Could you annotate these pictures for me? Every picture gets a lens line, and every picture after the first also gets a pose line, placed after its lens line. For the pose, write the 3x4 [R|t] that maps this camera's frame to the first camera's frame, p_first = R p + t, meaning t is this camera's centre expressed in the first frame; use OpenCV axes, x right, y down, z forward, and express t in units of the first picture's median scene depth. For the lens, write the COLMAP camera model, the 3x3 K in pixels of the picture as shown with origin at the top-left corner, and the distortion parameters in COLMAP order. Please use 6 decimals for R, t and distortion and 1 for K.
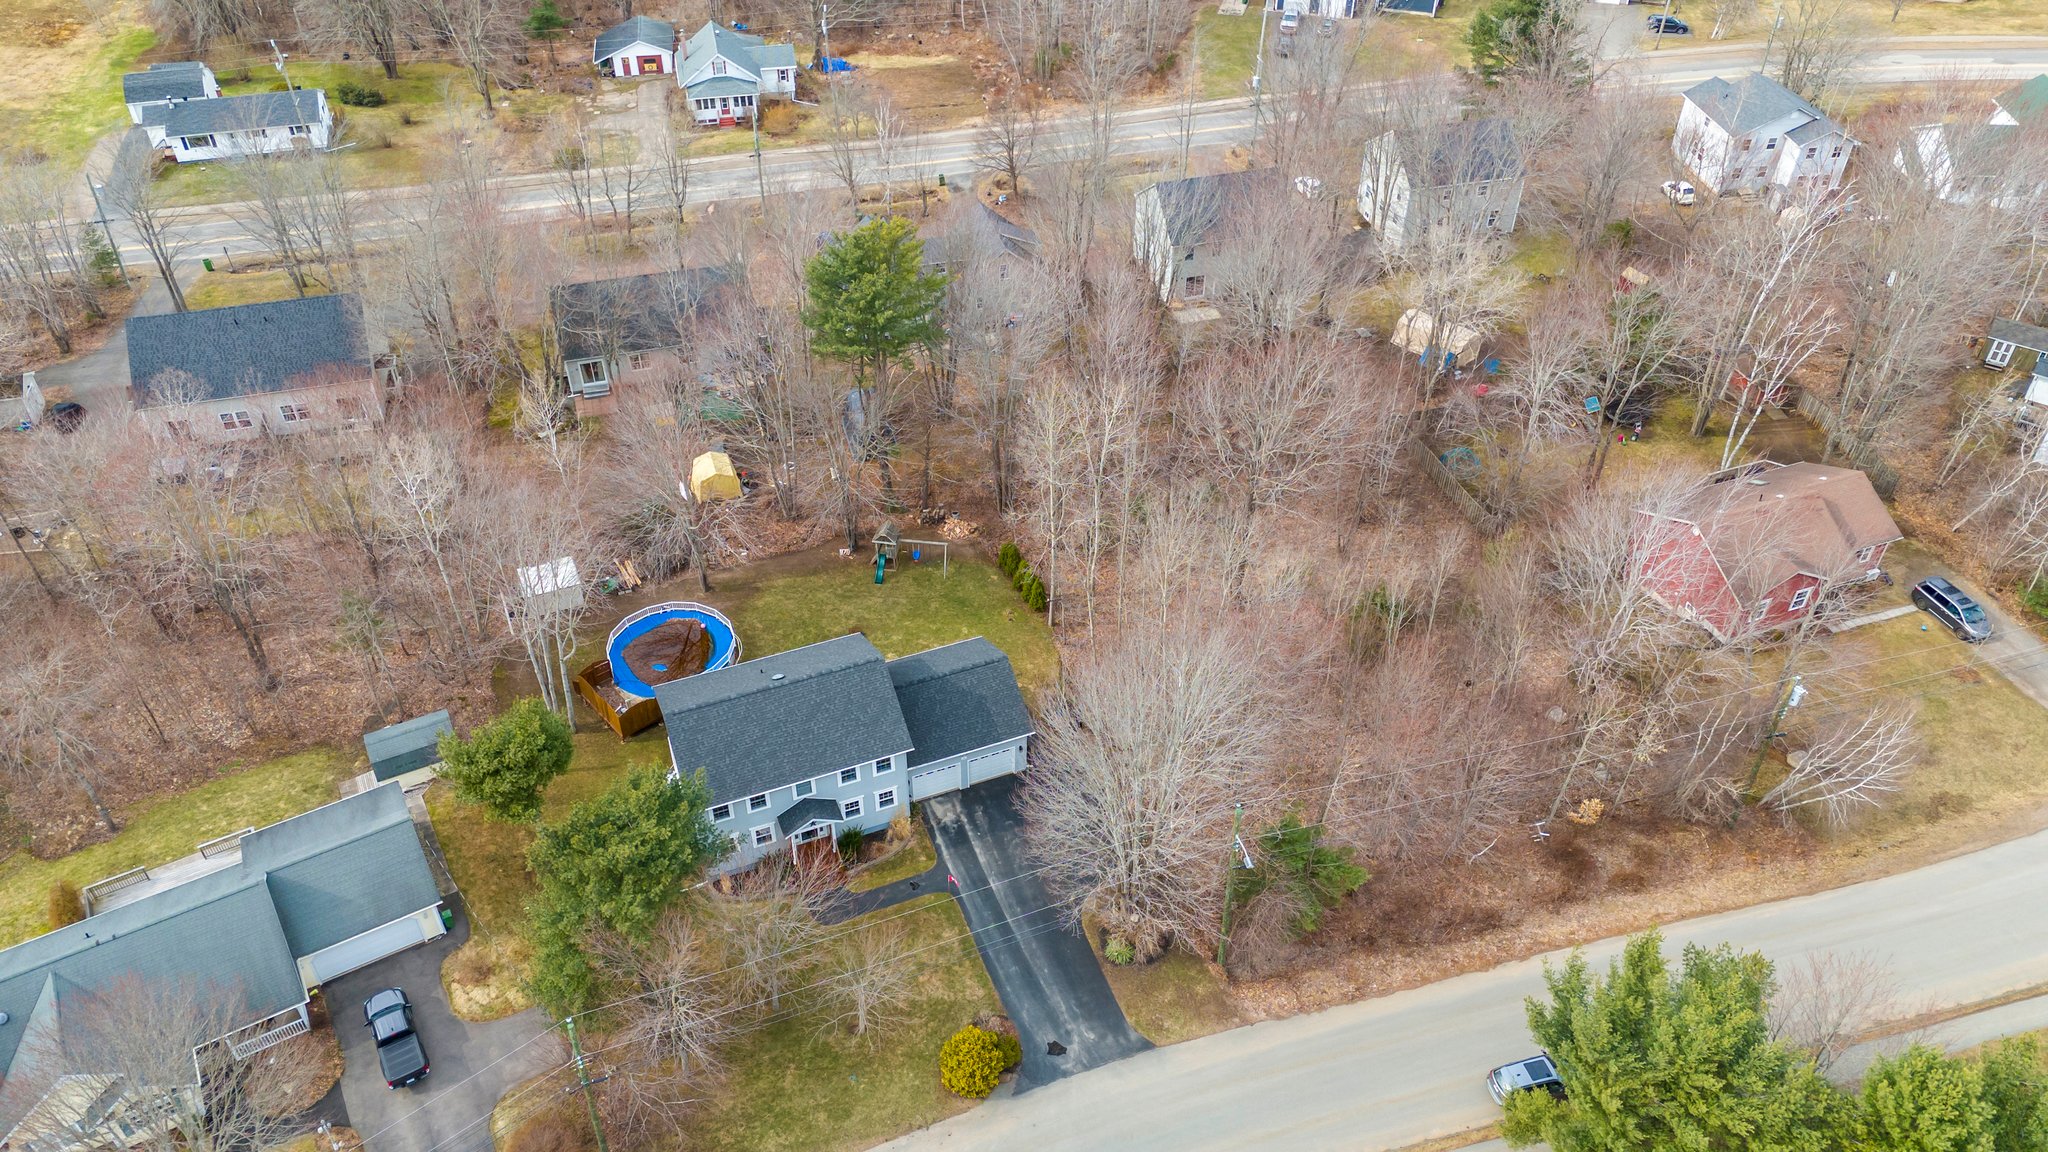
lens RADIAL K [[1503.1, 0, 1031.8], [0, 1503.1, 570.9], [0, 0, 1]] dist [0.075252, -0.065692]
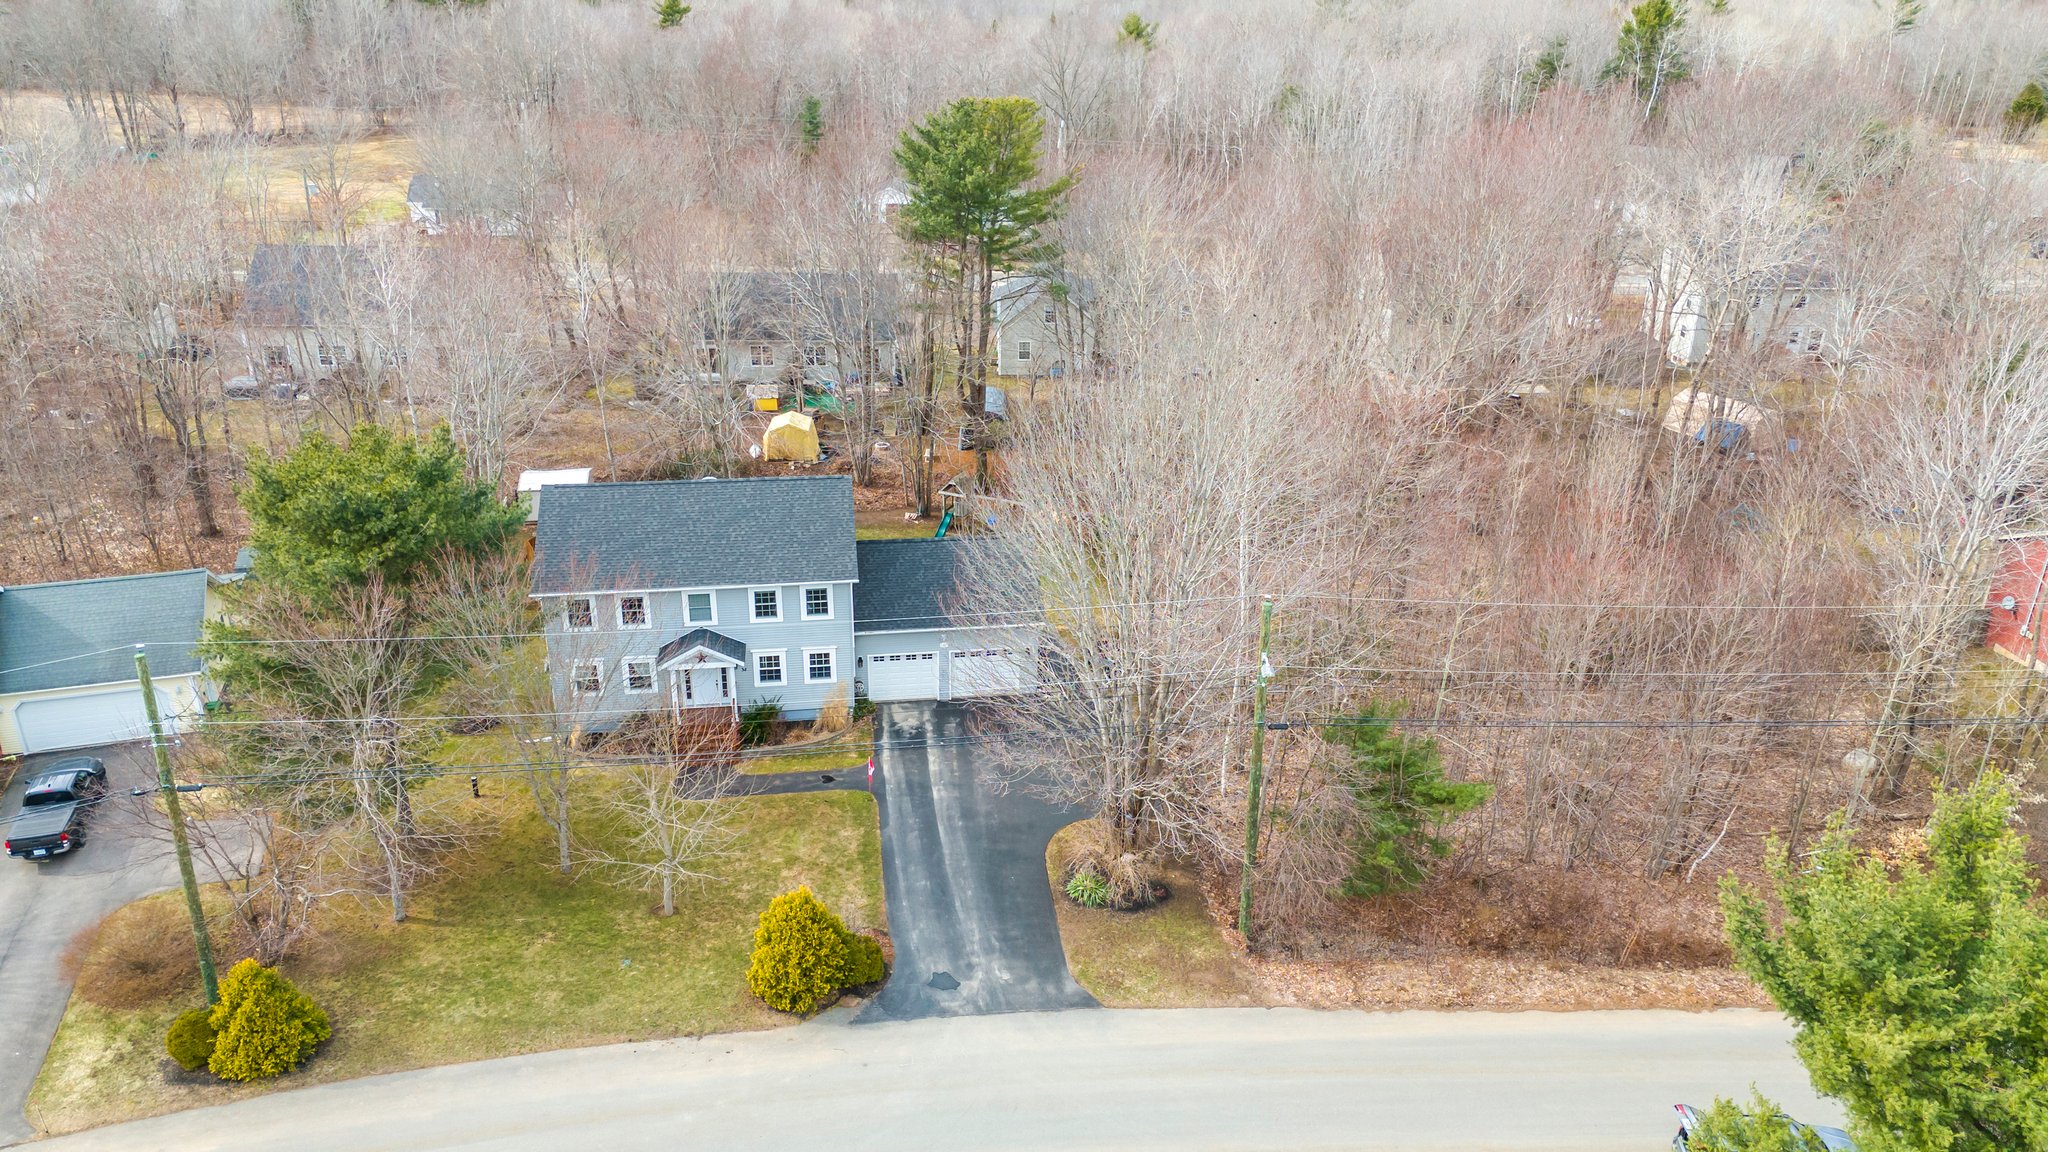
lens RADIAL K [[1503.1, 0, 1031.1], [0, 1503.1, 568.8], [0, 0, 1]] dist [0.075252, -0.065692]
pose [[0.970248, 0.102364, -0.219411, 0.153685], [-0.159791, 0.951565, -0.262660, 0.280563], [0.181897, 0.289905, 0.939611, 0.333338]]
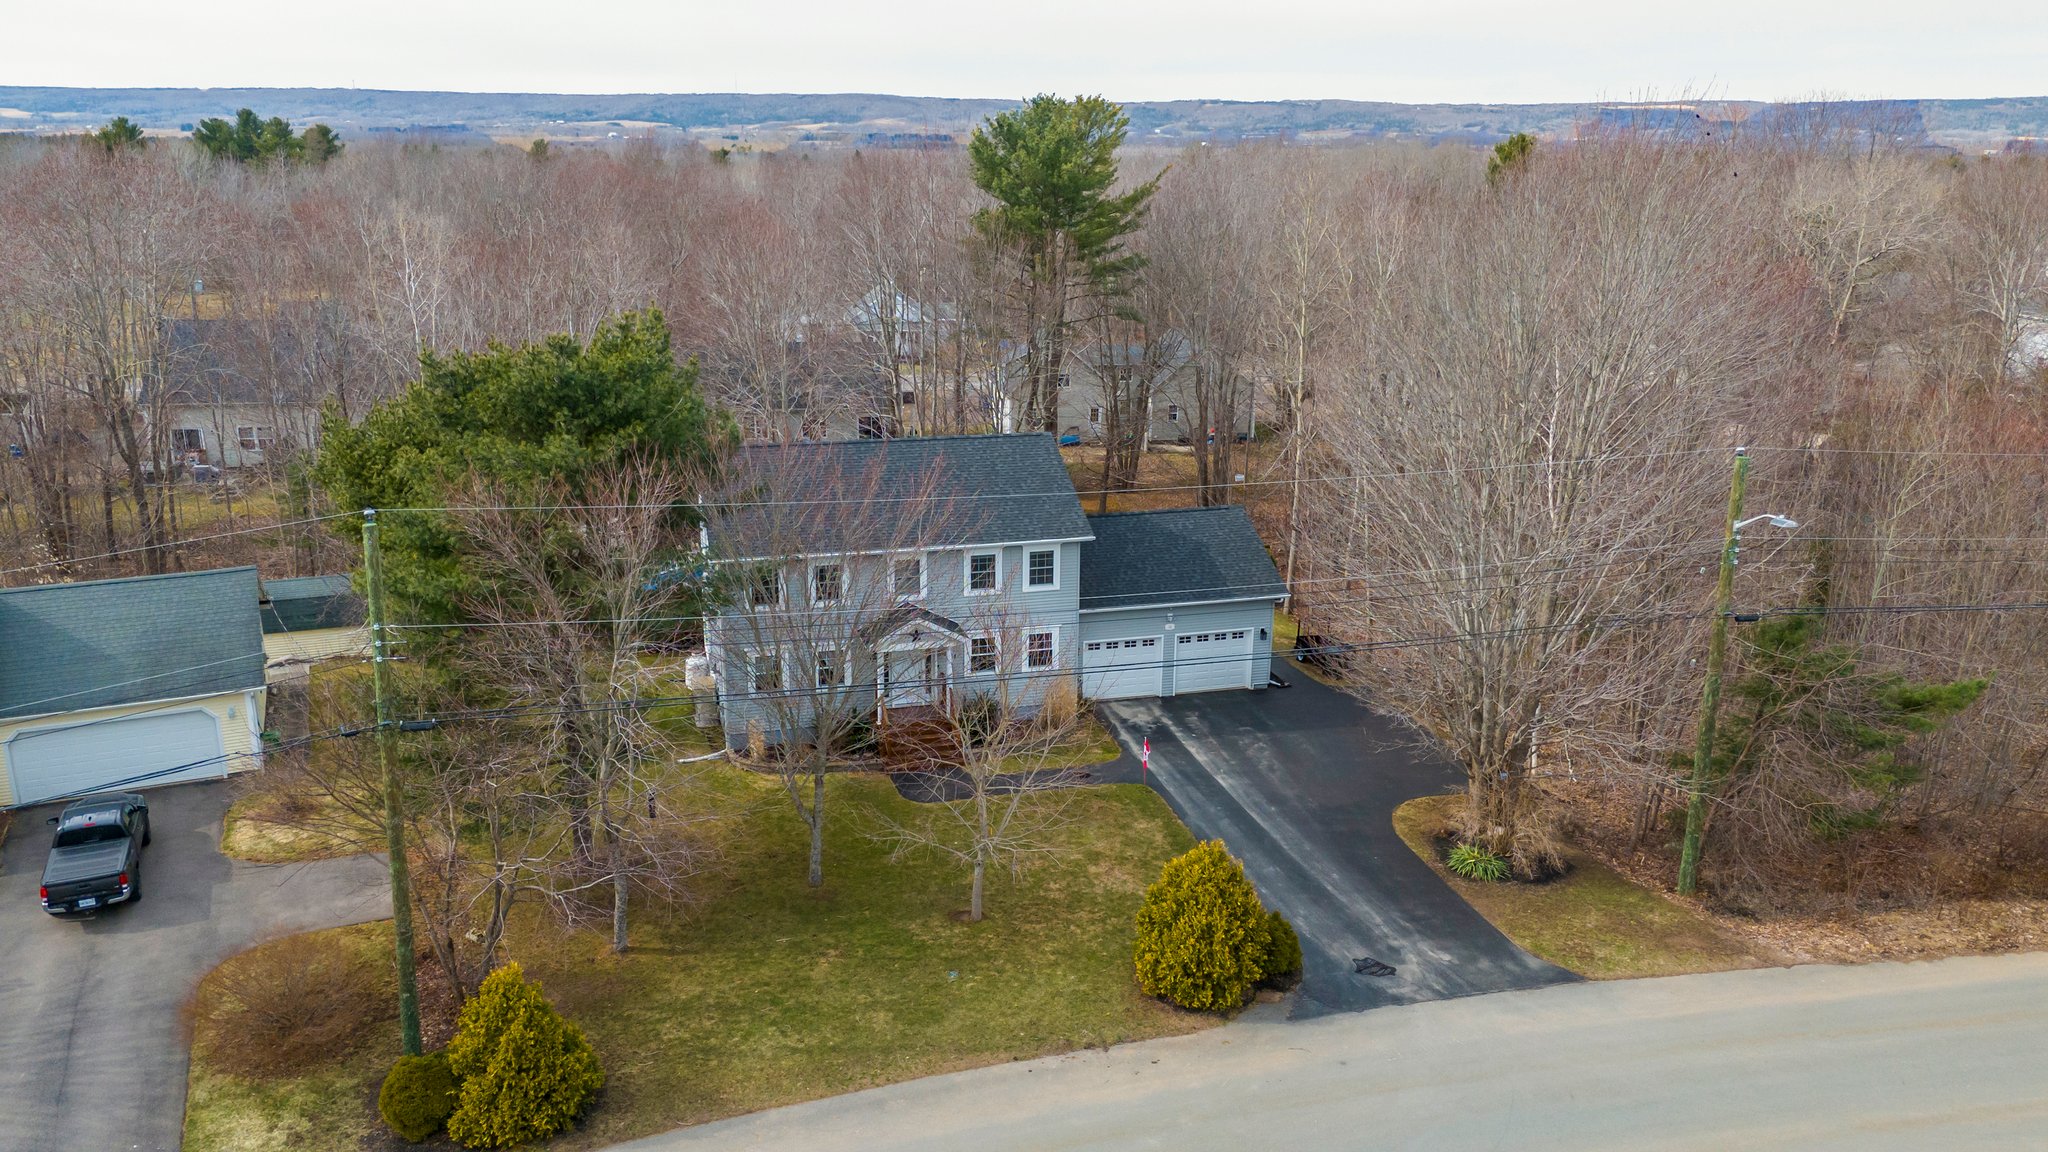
lens RADIAL K [[1503.1, 0, 1028.0], [0, 1503.1, 565.2], [0, 0, 1]] dist [0.075252, -0.065692]
pose [[0.994475, 0.032025, -0.099972, -0.043831], [-0.070041, 0.911779, -0.404665, 0.361686], [0.078193, 0.409431, 0.908984, 0.450830]]
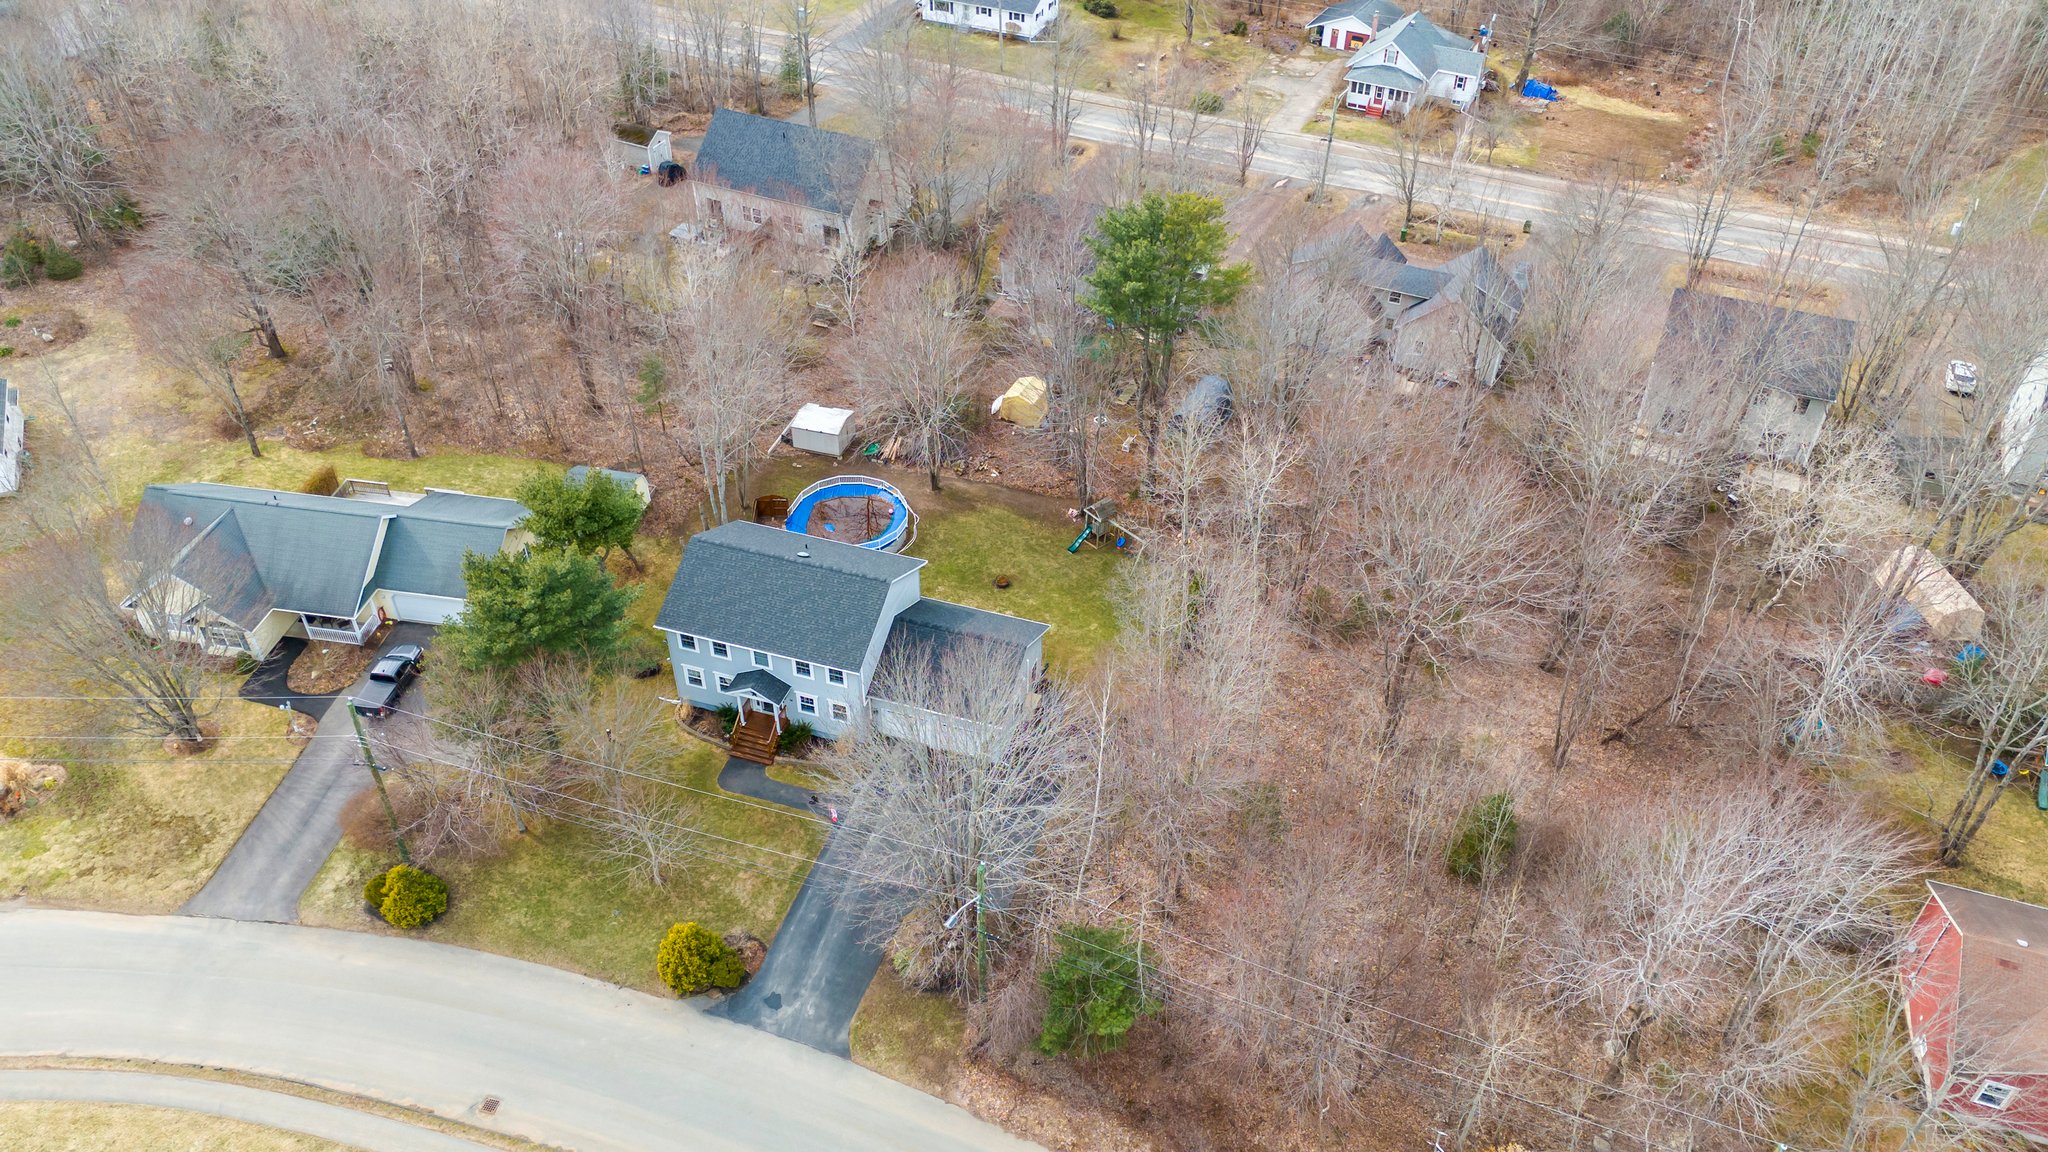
lens RADIAL K [[1503.1, 0, 1033.1], [0, 1503.1, 570.5], [0, 0, 1]] dist [0.075252, -0.065692]
pose [[0.765331, 0.413535, -0.493211, 0.455221], [-0.416731, 0.902358, 0.109931, -0.096576], [0.490513, 0.121403, 0.862936, 0.192231]]
